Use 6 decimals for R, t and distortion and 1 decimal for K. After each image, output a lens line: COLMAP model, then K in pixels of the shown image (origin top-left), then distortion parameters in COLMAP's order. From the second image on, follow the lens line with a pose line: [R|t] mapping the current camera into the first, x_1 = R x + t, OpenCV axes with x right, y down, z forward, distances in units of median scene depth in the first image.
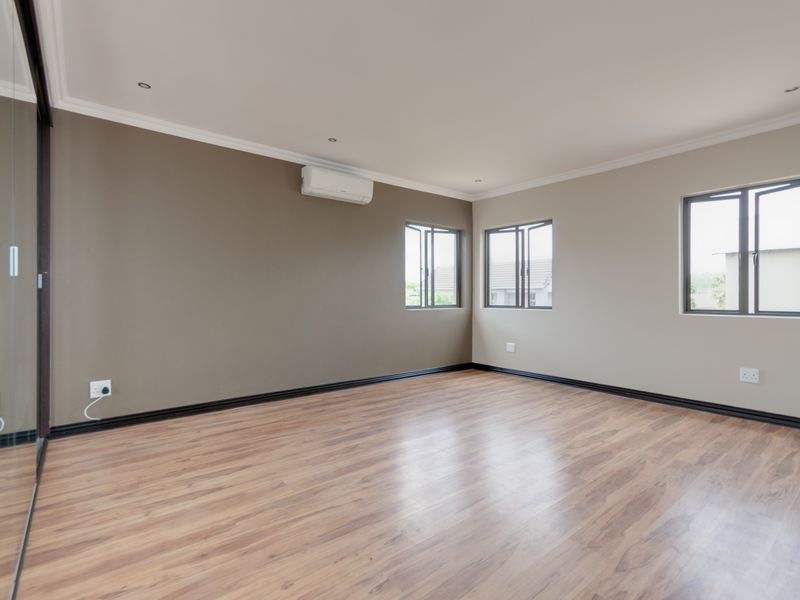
lens RADIAL K [[397.5, 0, 400.7], [0, 397.5, 298.9], [0, 0, 1]] dist [-0.001365, 0.003451]
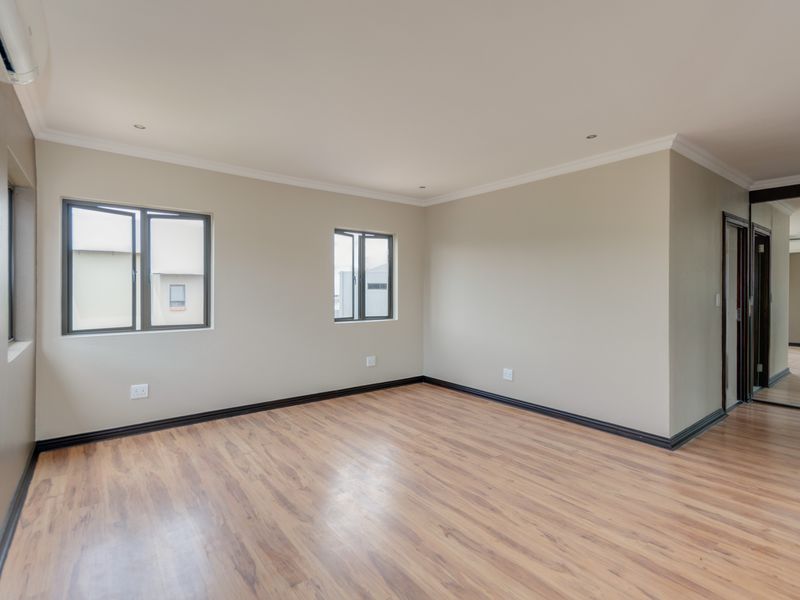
lens RADIAL K [[397.5, 0, 400.5], [0, 397.5, 293.9], [0, 0, 1]] dist [-0.001365, 0.003451]
pose [[0.019459, -0.007808, 0.999780, -0.671354], [0.003663, 0.999963, 0.007738, -0.077553], [-0.999804, 0.003511, 0.019487, 0.987954]]
